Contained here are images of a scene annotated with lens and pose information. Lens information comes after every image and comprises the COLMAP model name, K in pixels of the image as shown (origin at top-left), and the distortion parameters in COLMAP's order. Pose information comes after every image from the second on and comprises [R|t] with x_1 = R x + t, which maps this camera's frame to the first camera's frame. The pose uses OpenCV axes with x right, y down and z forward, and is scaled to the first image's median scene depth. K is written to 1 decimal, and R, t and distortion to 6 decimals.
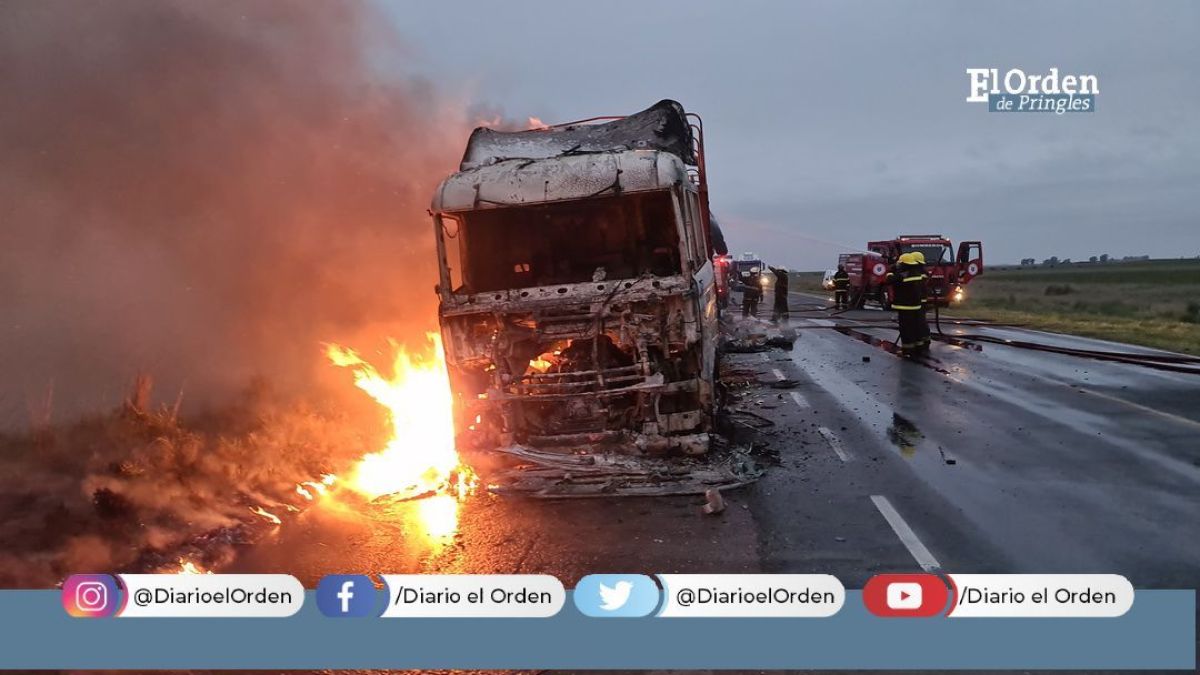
lens RADIAL K [[901.6, 0, 600.0], [0, 901.6, 339.9], [0, 0, 1]] dist [0.006070, 0.003368]
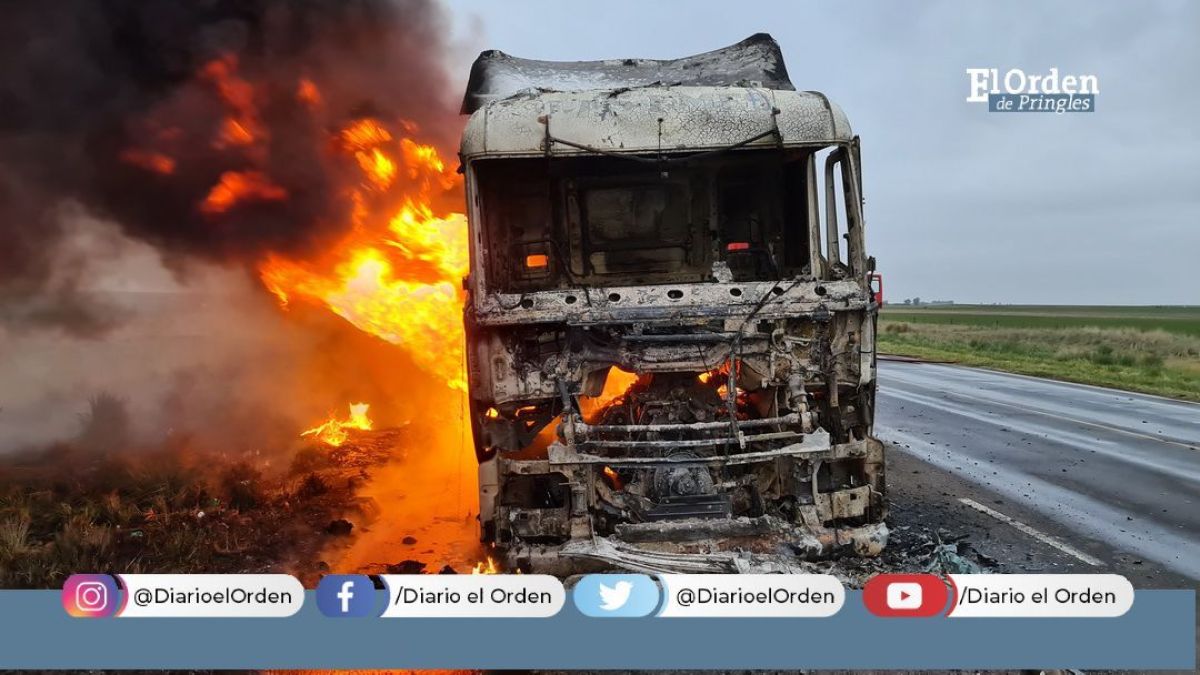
lens RADIAL K [[914.0, 0, 576.6], [0, 914.0, 360.7], [0, 0, 1]] dist [0.060016, -0.031126]
pose [[0.985591, 0.039201, 0.164539, -0.213780], [-0.038981, 0.999230, -0.004570, -0.002199], [-0.164591, -0.001910, 0.986360, 0.376285]]
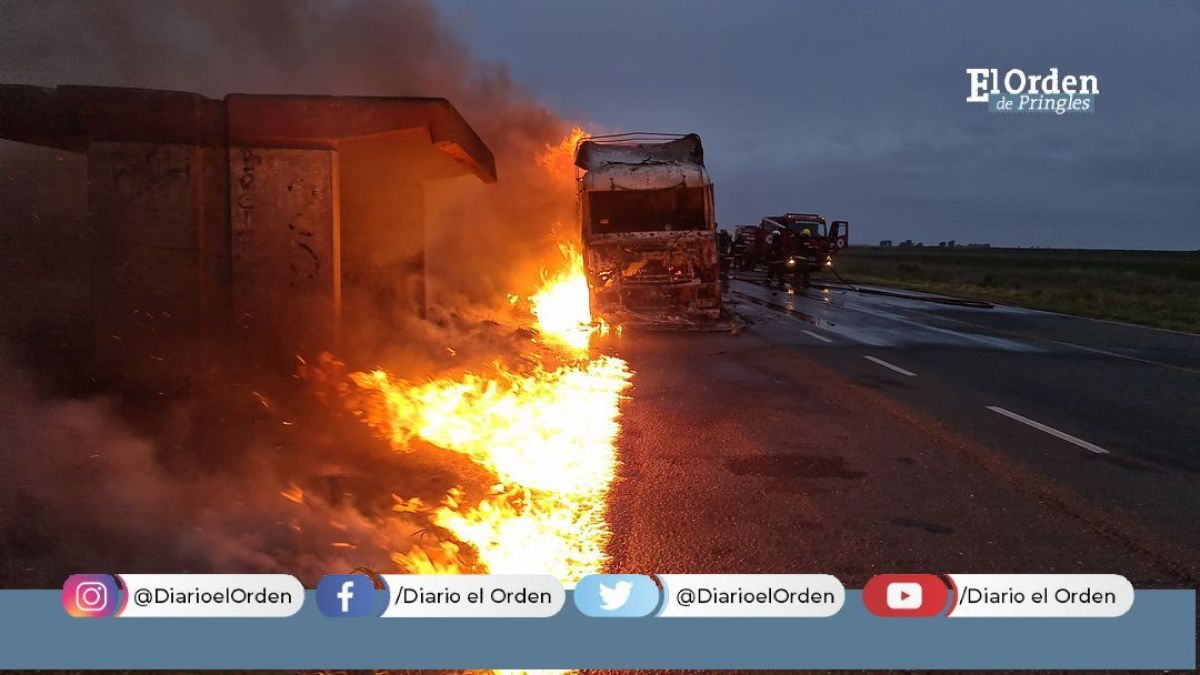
lens RADIAL K [[901.6, 0, 598.3], [0, 901.6, 339.0], [0, 0, 1]] dist [0.006070, 0.003368]
pose [[0.989284, 0.042061, 0.139817, -0.427272], [-0.047932, 0.998093, 0.038893, 0.104026], [-0.137915, -0.045178, 0.989413, -0.962750]]
